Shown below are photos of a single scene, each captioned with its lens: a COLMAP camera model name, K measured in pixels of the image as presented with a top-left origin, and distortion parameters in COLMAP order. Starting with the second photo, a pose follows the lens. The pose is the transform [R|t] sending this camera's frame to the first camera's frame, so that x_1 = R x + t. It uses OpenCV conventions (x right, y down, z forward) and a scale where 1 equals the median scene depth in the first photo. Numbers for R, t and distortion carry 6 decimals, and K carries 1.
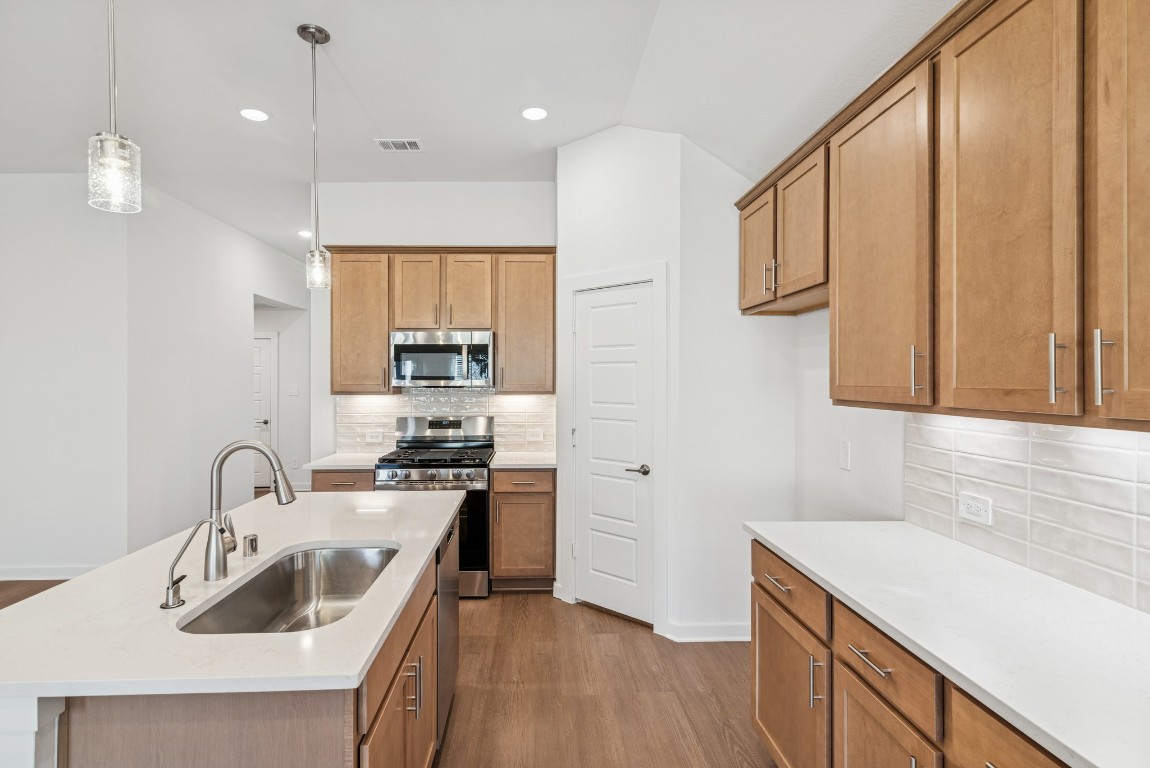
lens RADIAL K [[566.3, 0, 547.0], [0, 566.3, 379.7], [0, 0, 1]] dist [0.001515, -0.000087]
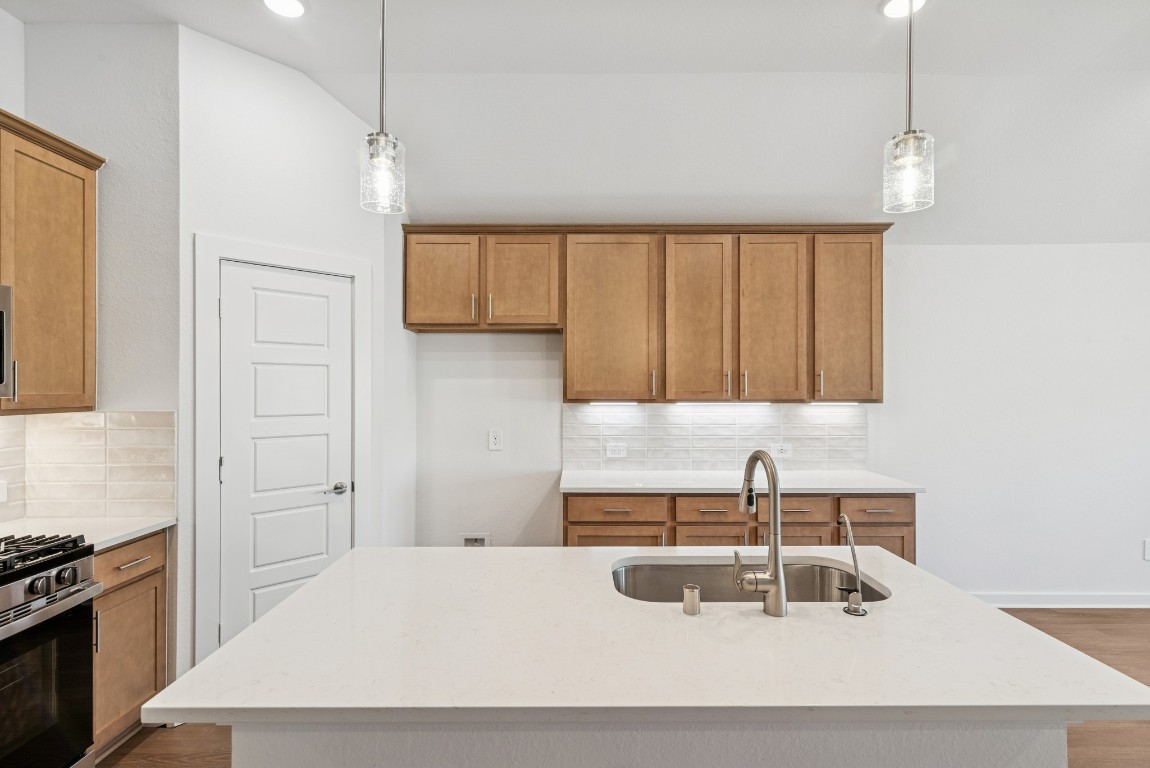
lens RADIAL K [[564.4, 0, 576.9], [0, 564.4, 389.6], [0, 0, 1]] dist [0.004795, 0.000334]
pose [[0.023789, -0.001881, 0.999715, -1.032731], [-0.000844, 0.999998, 0.001902, 0.004472], [-0.999717, -0.000889, 0.023788, 0.899405]]
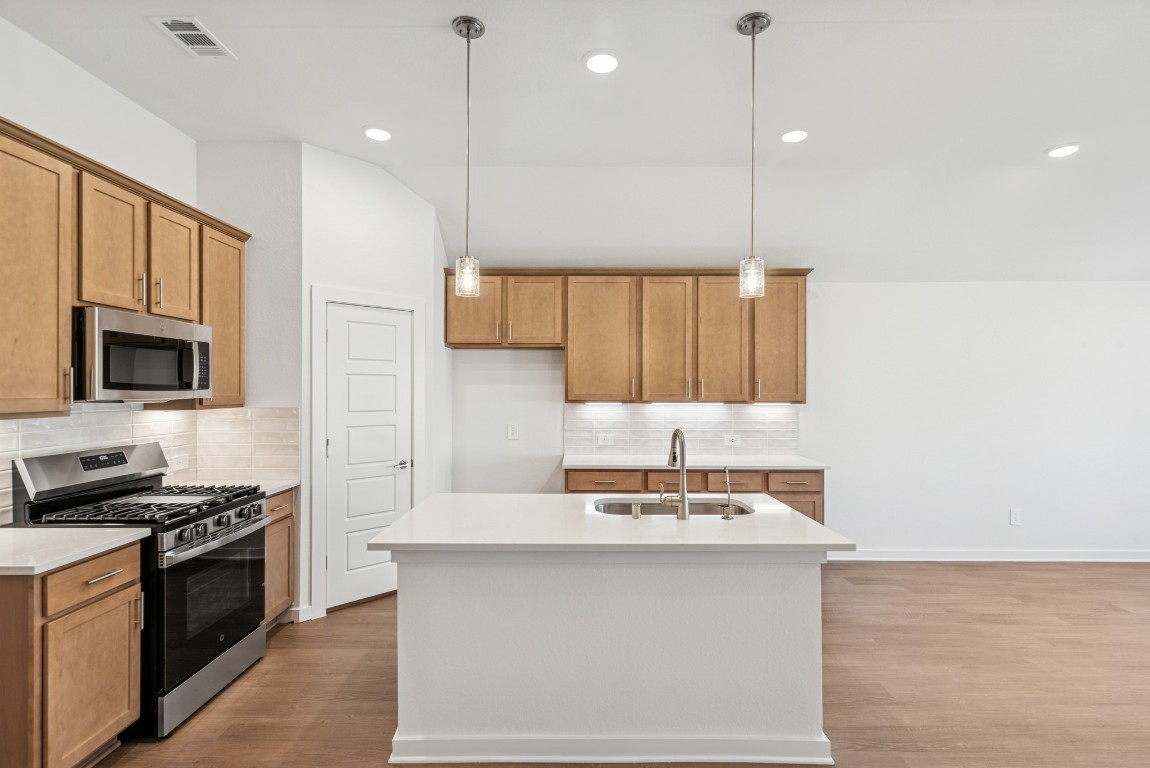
lens RADIAL K [[562.9, 0, 578.4], [0, 562.9, 394.4], [0, 0, 1]] dist [0.006544, 0.000205]
pose [[0.023836, -0.006721, 0.999693, -1.522487], [-0.003289, 0.999971, 0.006801, -0.001226], [-0.999710, -0.003450, 0.023814, 0.876670]]
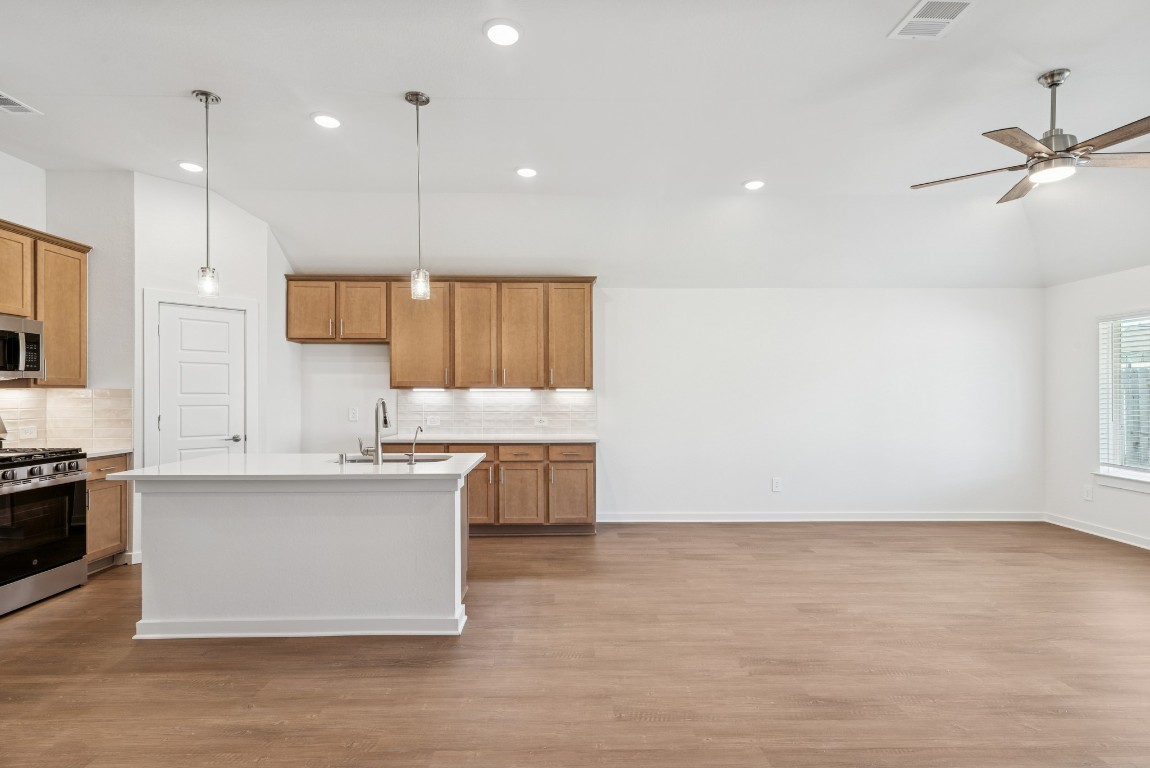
lens RADIAL K [[559.7, 0, 580.1], [0, 559.7, 396.9], [0, 0, 1]] dist [0.004723, 0.000080]
pose [[-0.000358, -0.004529, 0.999990, -1.882982], [-0.002569, 0.999986, 0.004528, 0.064294], [-0.999997, -0.002567, -0.000370, 0.167591]]
